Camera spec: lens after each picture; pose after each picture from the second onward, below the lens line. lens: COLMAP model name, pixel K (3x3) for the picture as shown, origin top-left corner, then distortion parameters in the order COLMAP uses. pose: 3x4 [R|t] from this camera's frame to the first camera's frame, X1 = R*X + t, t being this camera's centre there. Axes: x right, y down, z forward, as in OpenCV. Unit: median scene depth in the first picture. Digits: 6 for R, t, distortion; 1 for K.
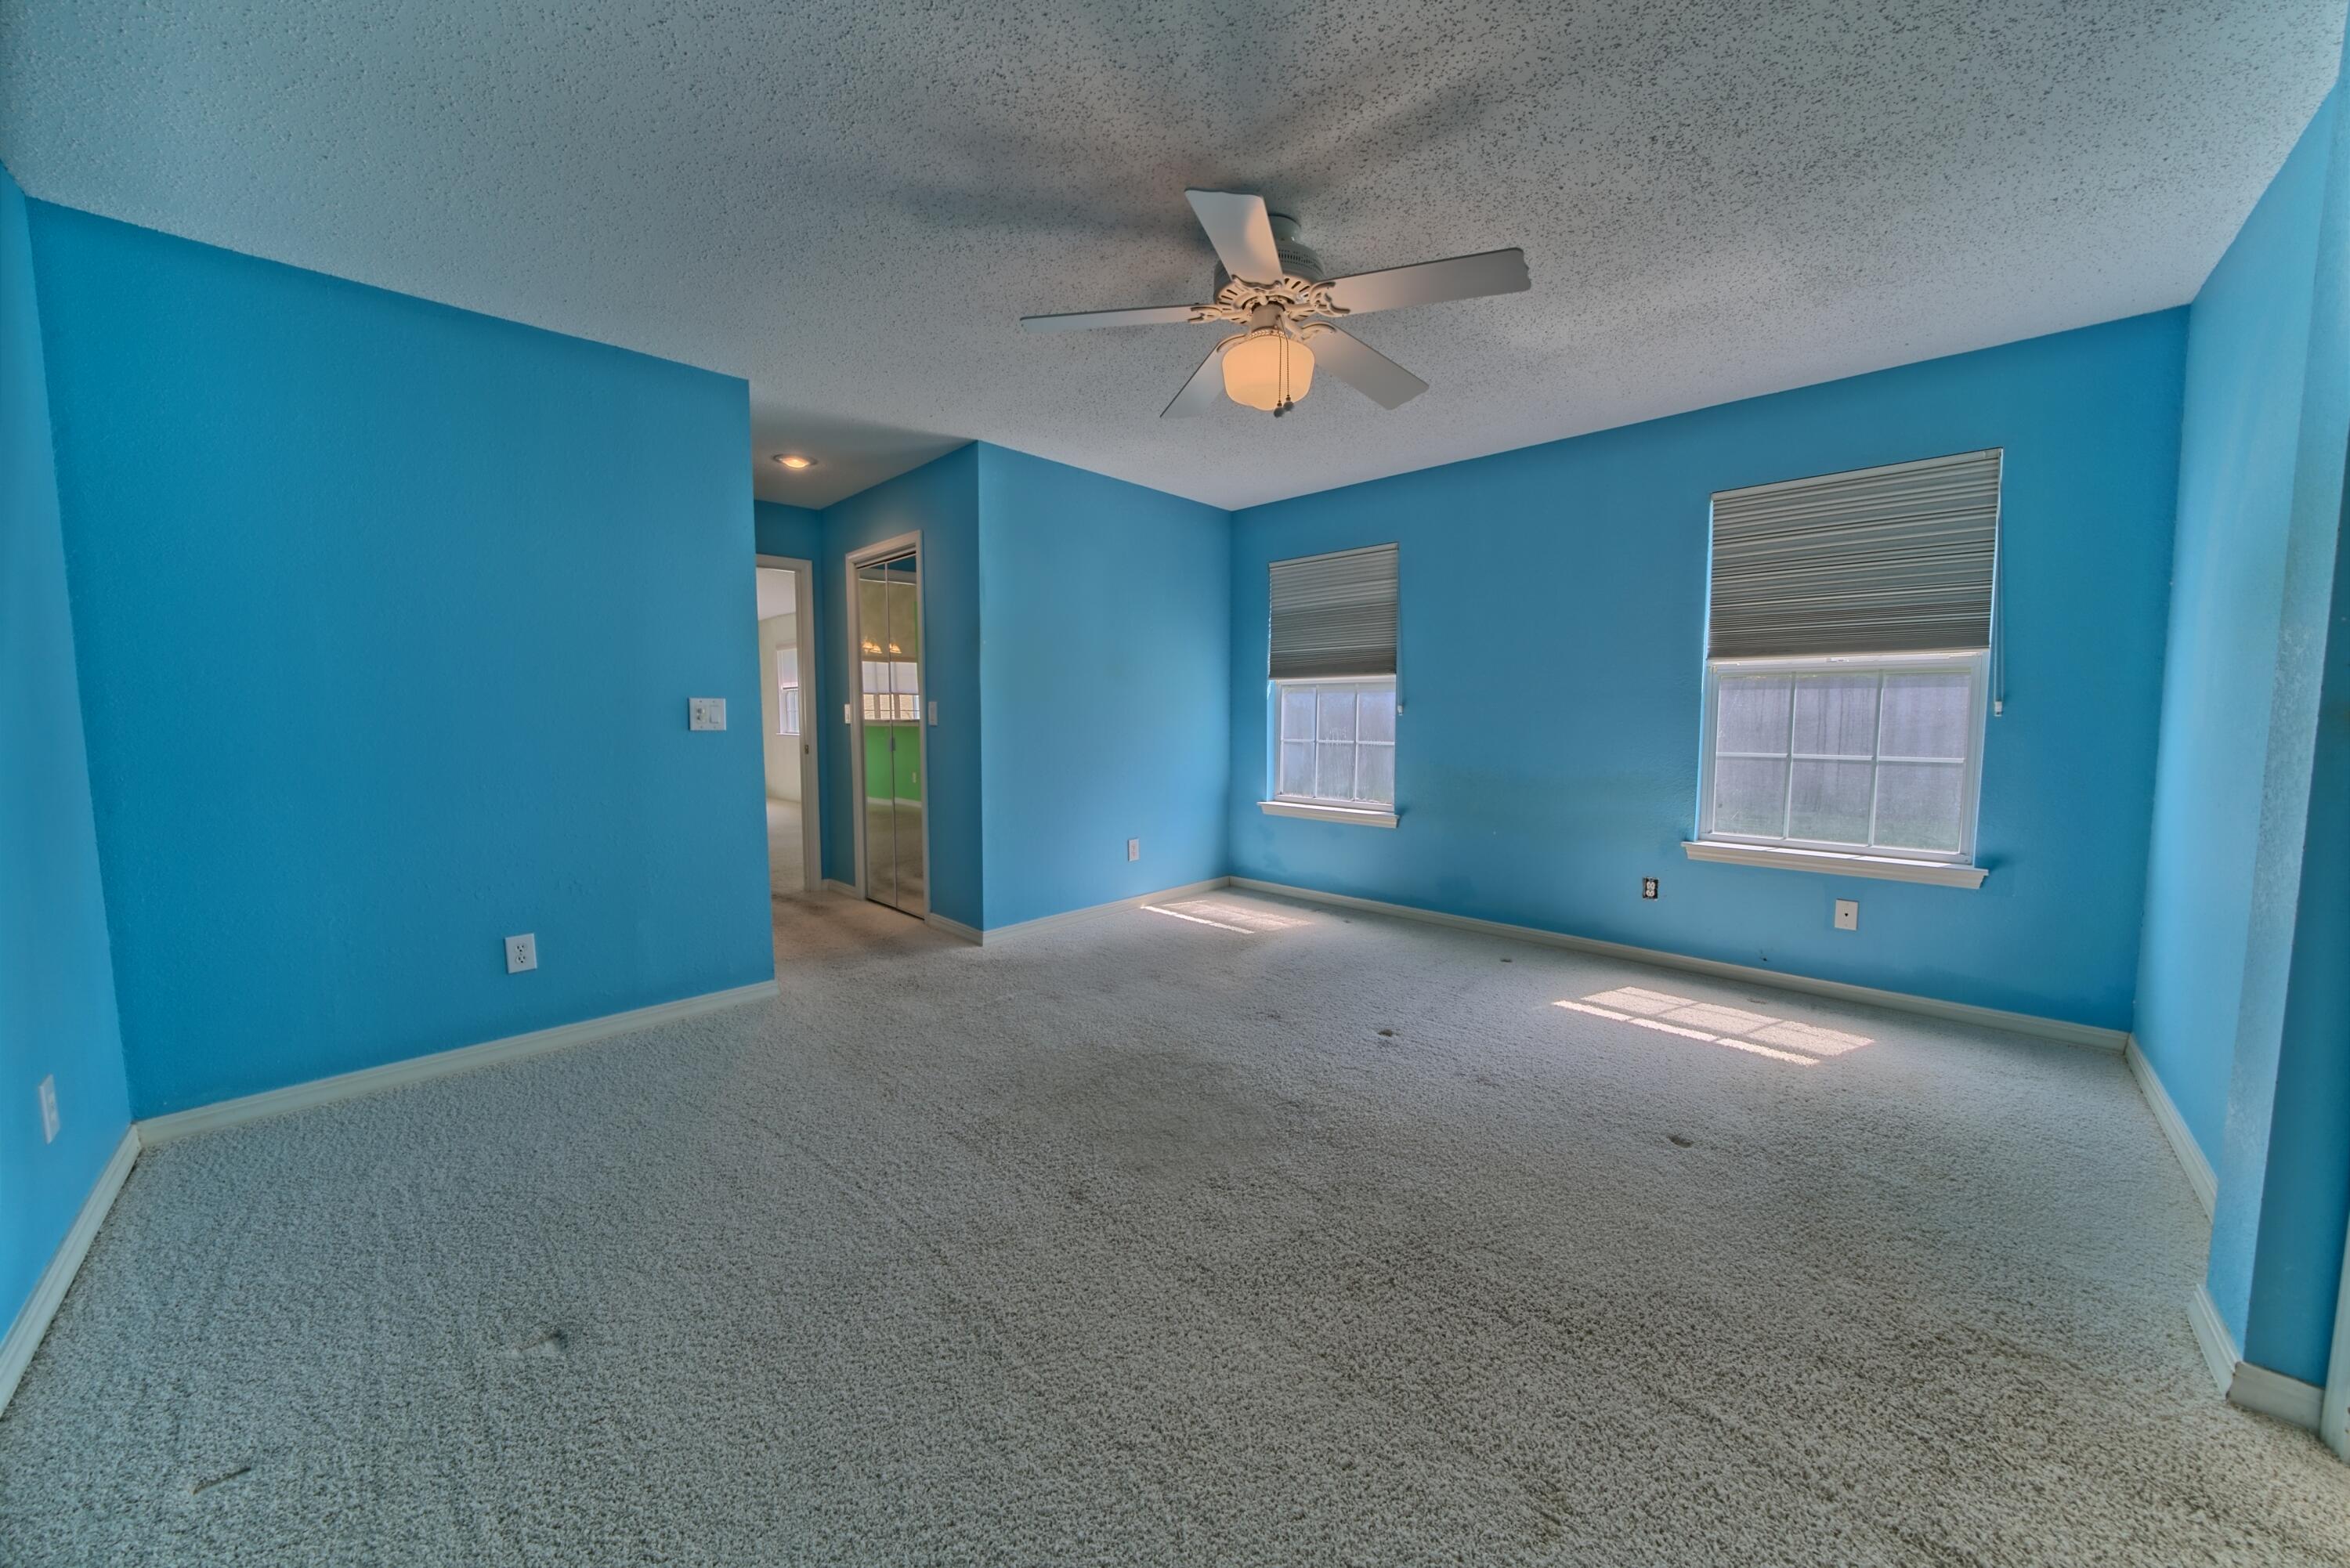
lens RADIAL K [[809.2, 0, 1176.1], [0, 809.2, 780.7], [0, 0, 1]] dist [-0.025547, 0.002014]
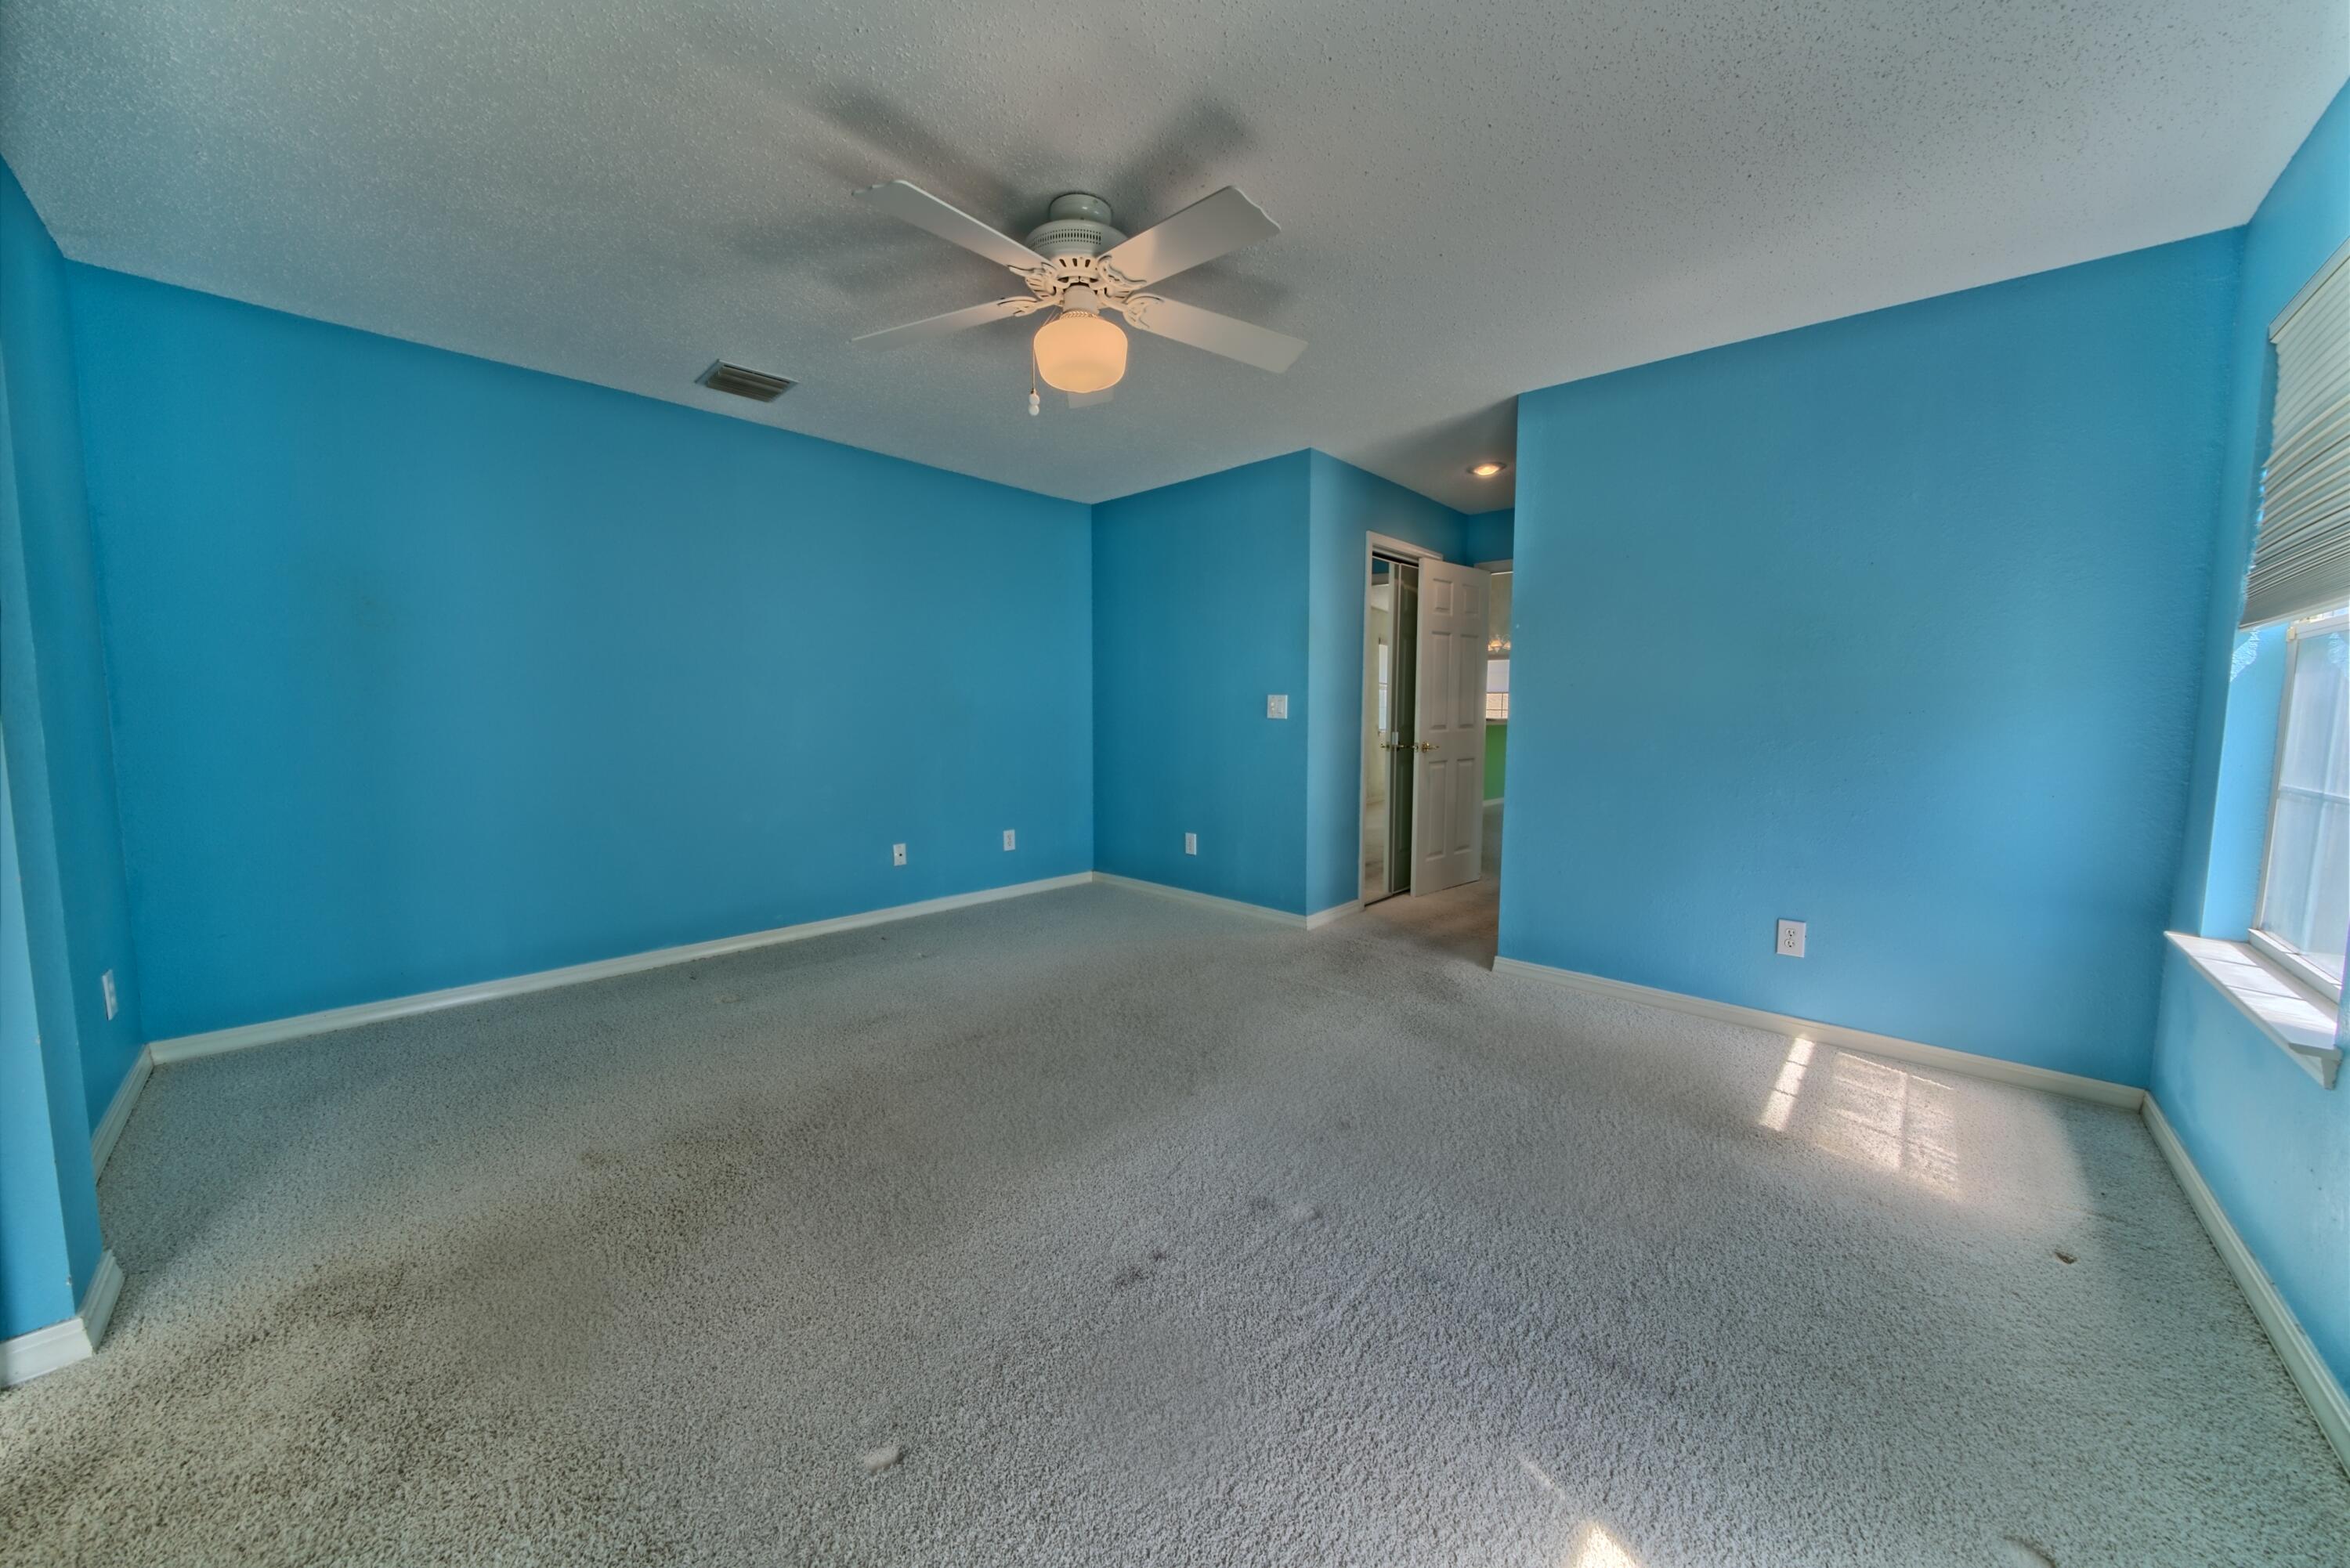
lens RADIAL K [[809.2, 0, 1174.3], [0, 809.2, 787.3], [0, 0, 1]] dist [-0.025547, 0.002014]
pose [[0.027611, 0.098082, -0.994795, 0.672242], [-0.100801, 0.990375, 0.094848, -0.050414], [0.994523, 0.097658, 0.037232, 0.651742]]
